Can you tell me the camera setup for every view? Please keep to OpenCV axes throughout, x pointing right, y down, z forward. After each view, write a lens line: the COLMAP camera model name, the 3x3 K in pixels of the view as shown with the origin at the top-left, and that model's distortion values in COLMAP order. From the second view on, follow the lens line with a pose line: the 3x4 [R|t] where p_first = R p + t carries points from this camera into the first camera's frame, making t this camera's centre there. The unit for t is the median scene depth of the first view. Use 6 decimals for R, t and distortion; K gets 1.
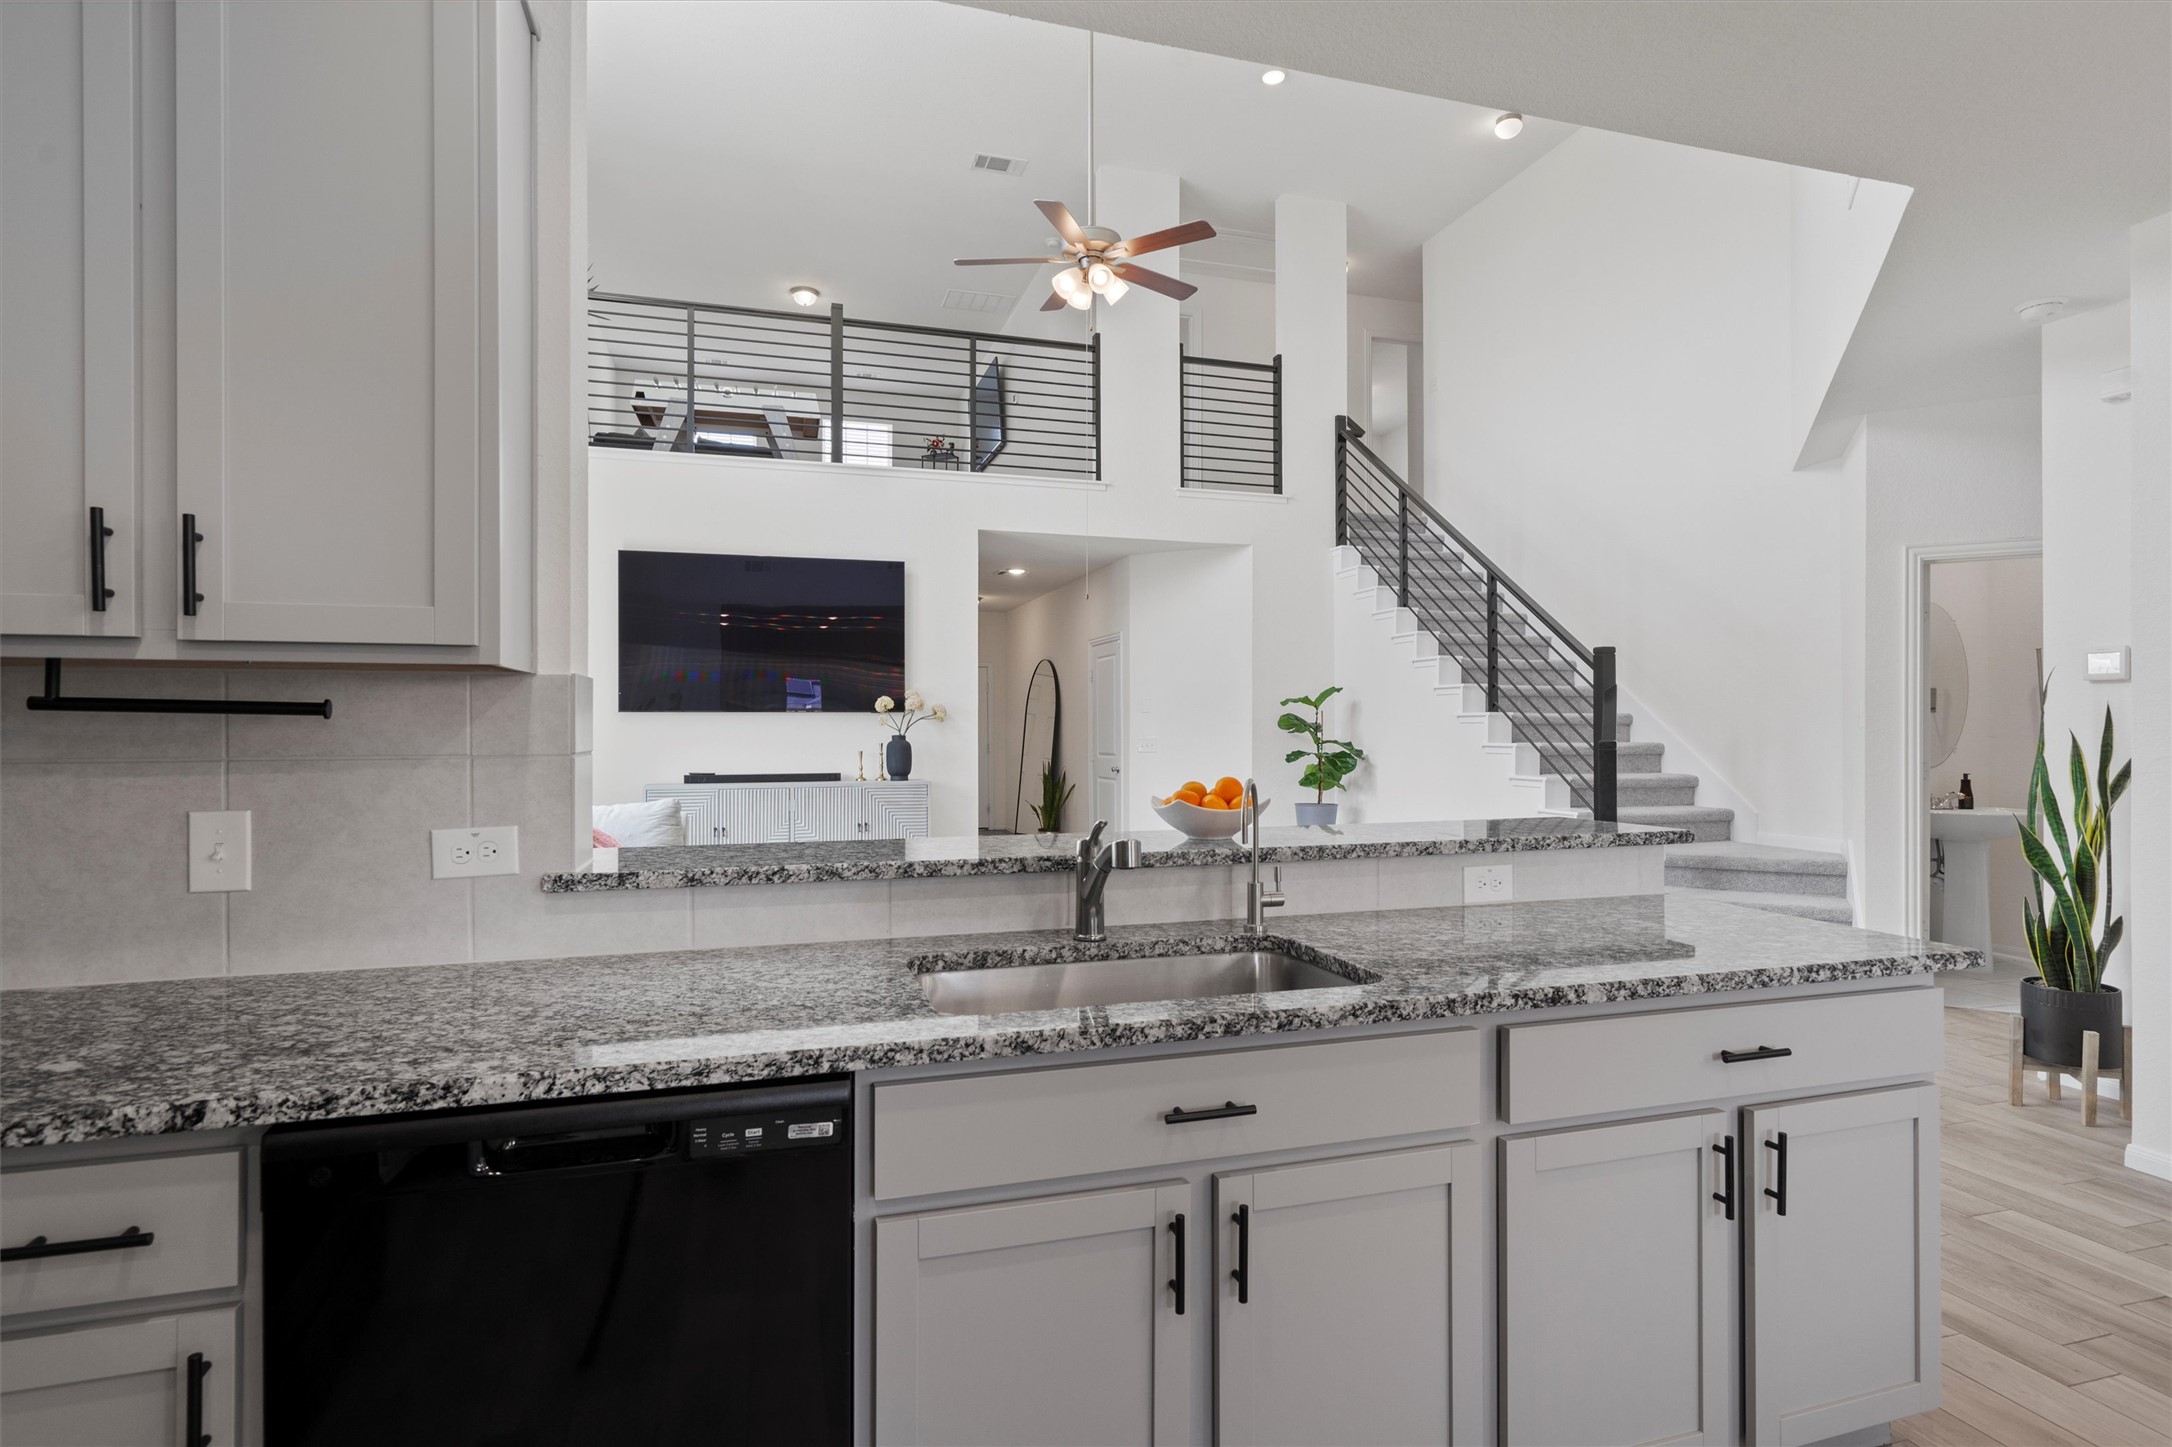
lens RADIAL K [[1077.0, 0, 1073.5], [0, 1077.0, 722.5], [0, 0, 1]] dist [0.000345, 0.000836]
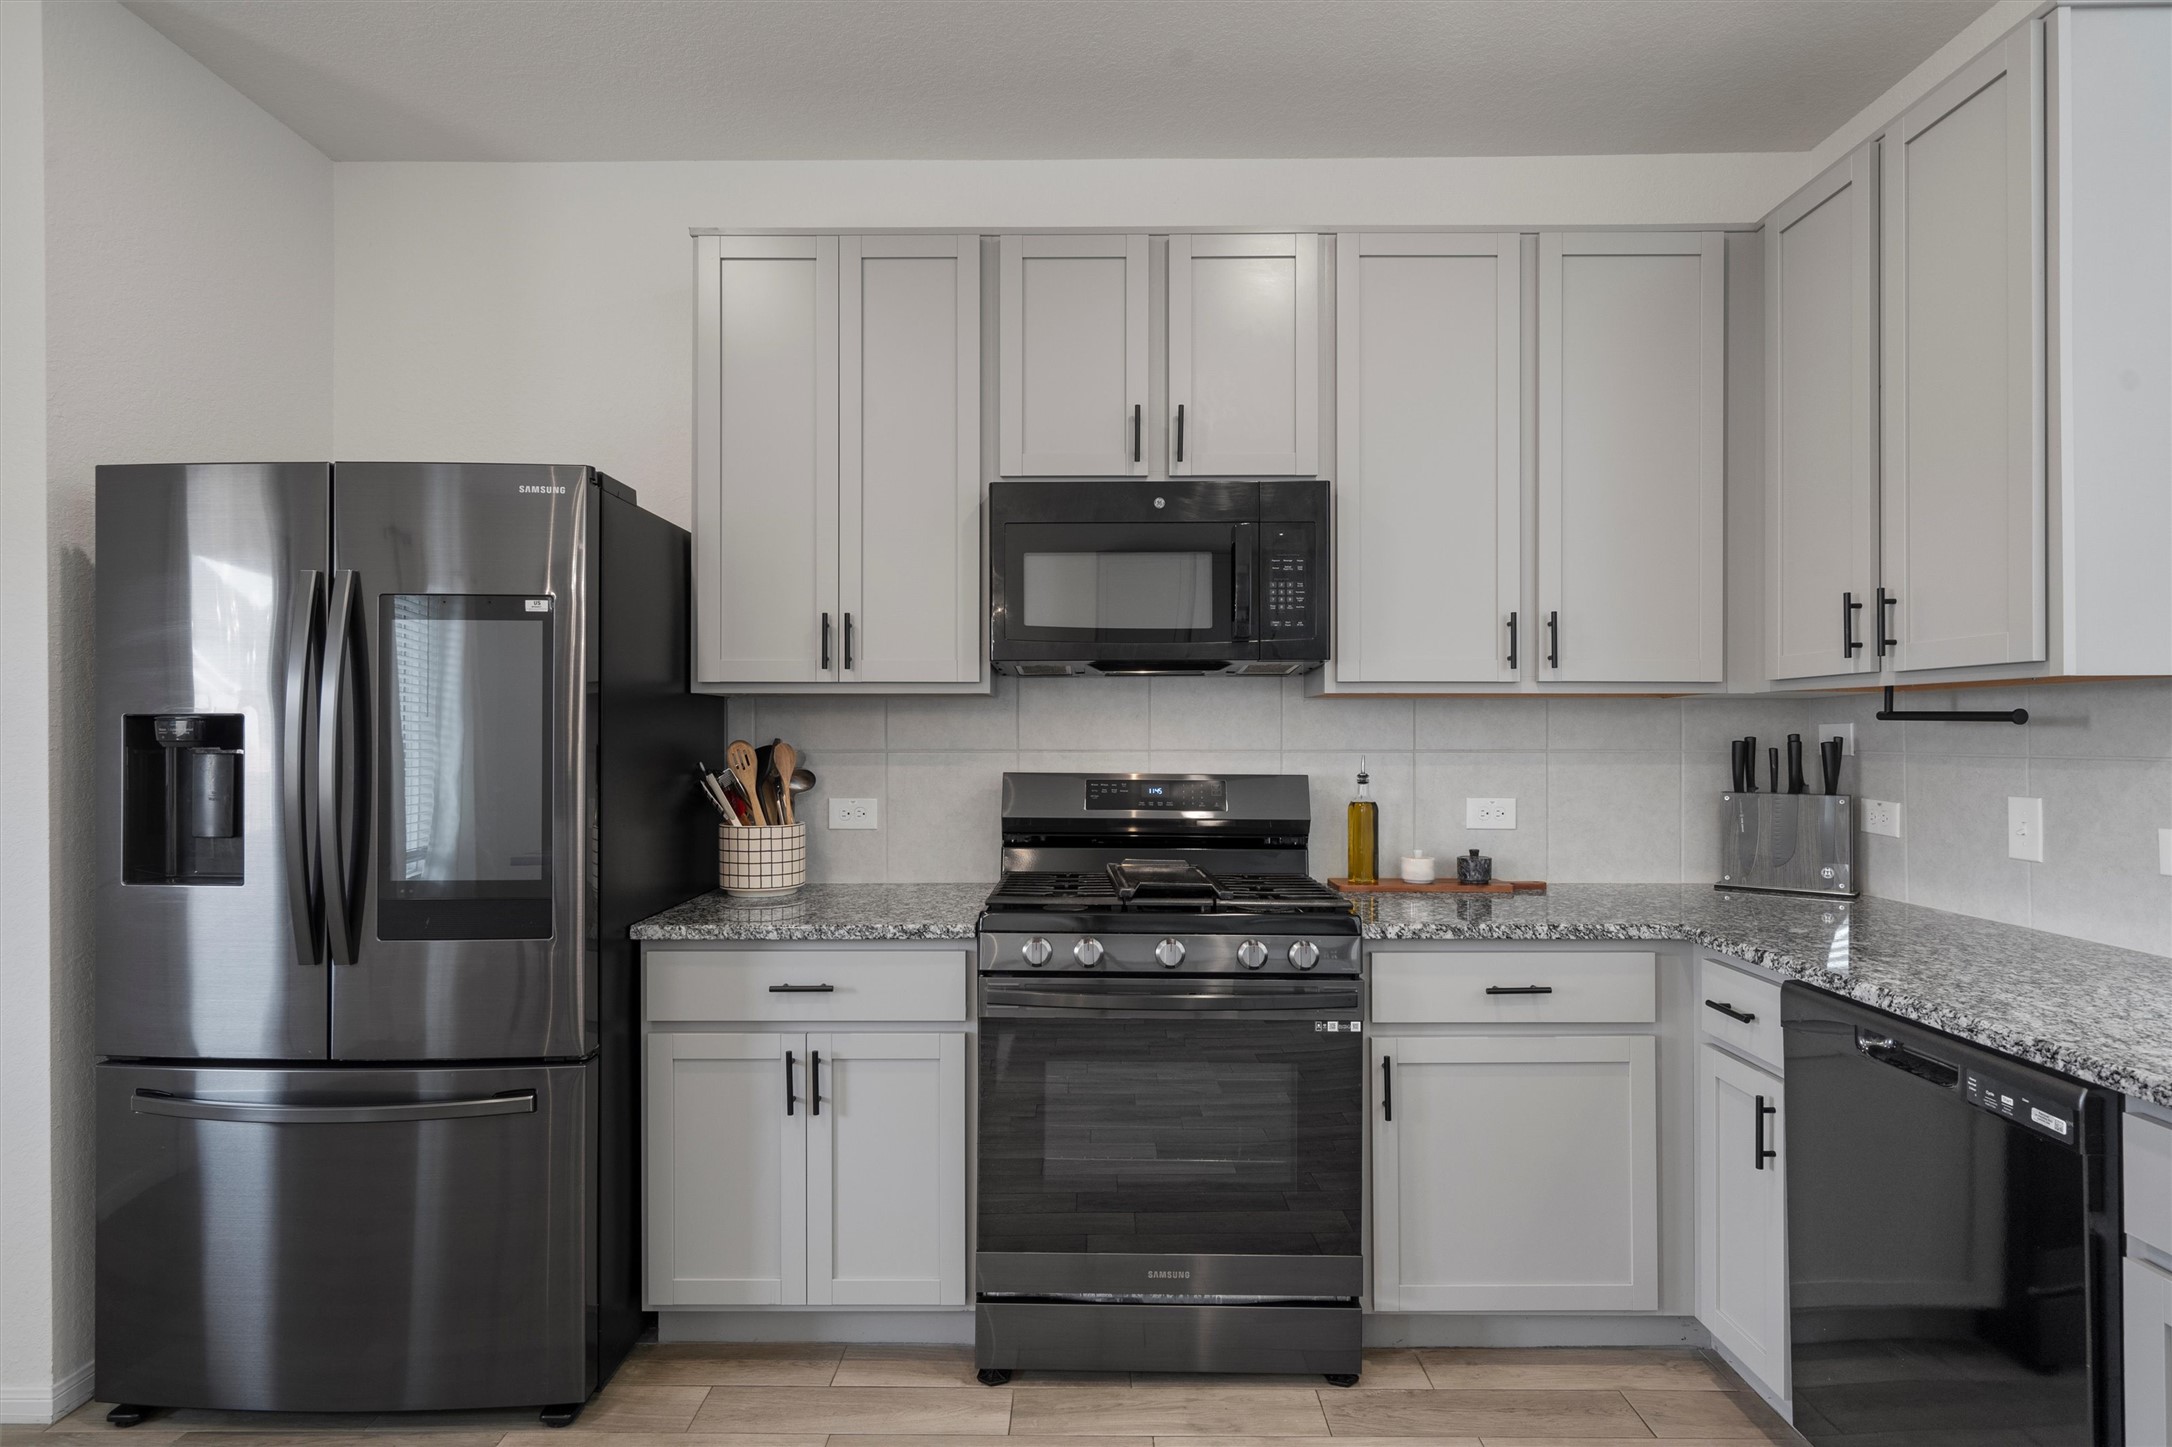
lens RADIAL K [[1164.3, 0, 1073.6], [0, 1164.3, 726.3], [0, 0, 1]] dist [0.002264, 0.000499]
pose [[-0.298640, -0.002741, -0.954362, 0.840820], [0.004778, 0.999979, -0.004367, -0.000595], [0.954354, -0.005864, -0.298621, 0.334708]]
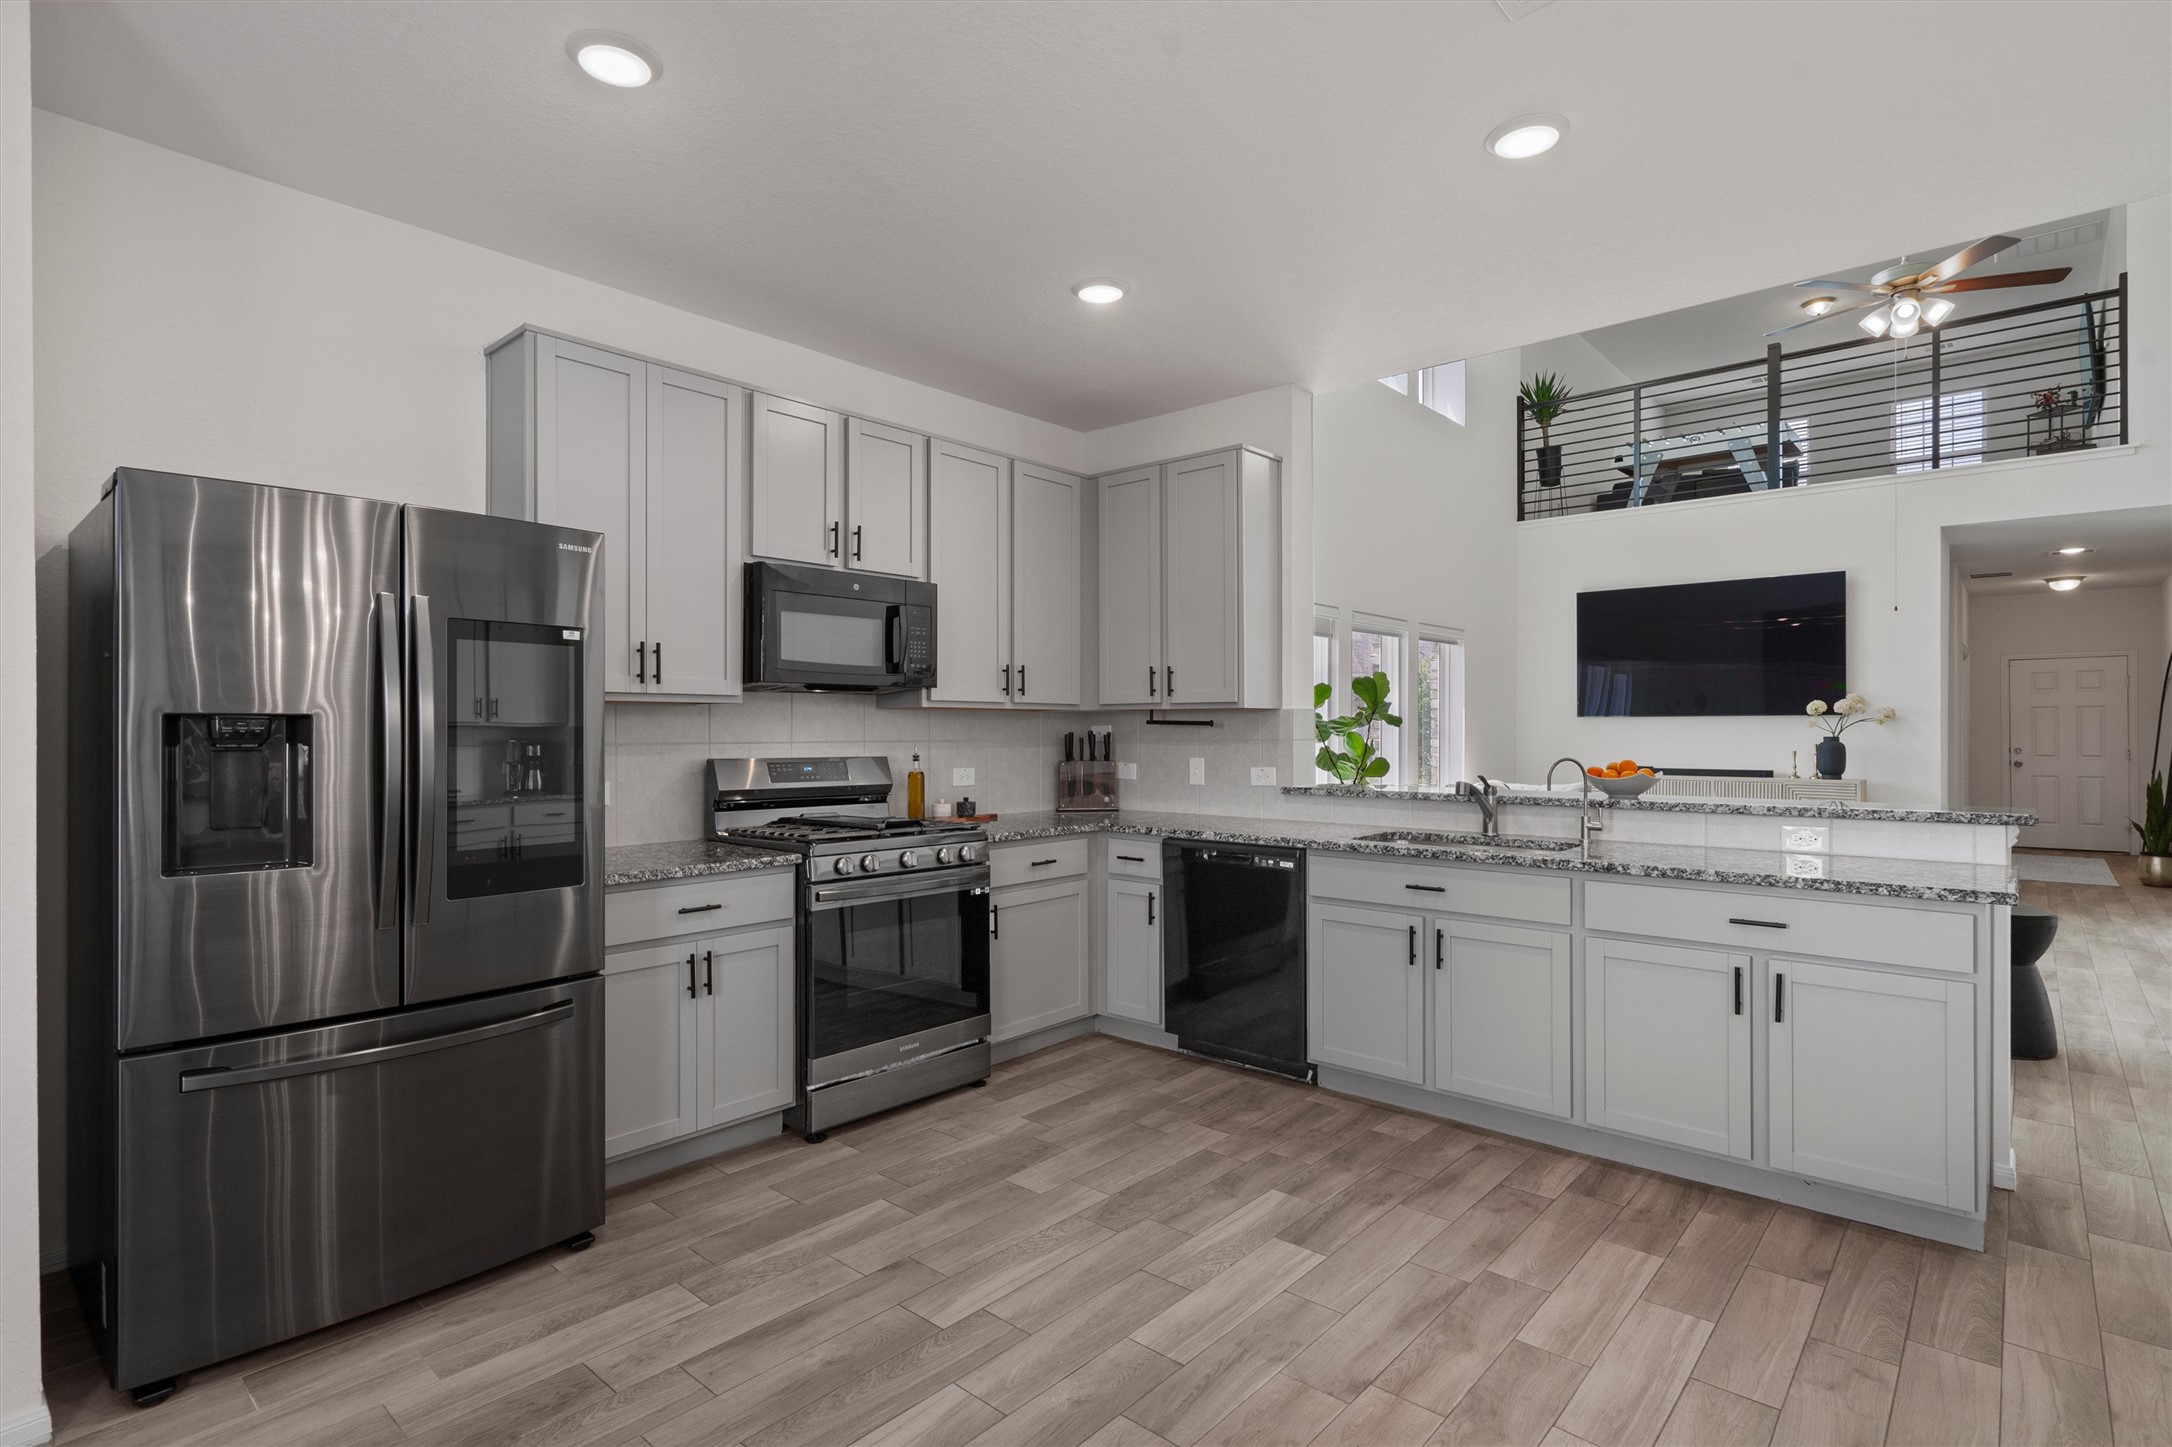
lens RADIAL K [[1077.0, 0, 1073.5], [0, 1077.0, 722.5], [0, 0, 1]] dist [0.000345, 0.000836]
pose [[0.520373, -0.003699, -0.853931, 1.520096], [0.003159, 0.999992, -0.002407, -0.008316], [0.853933, -0.001445, 0.520380, -0.805502]]
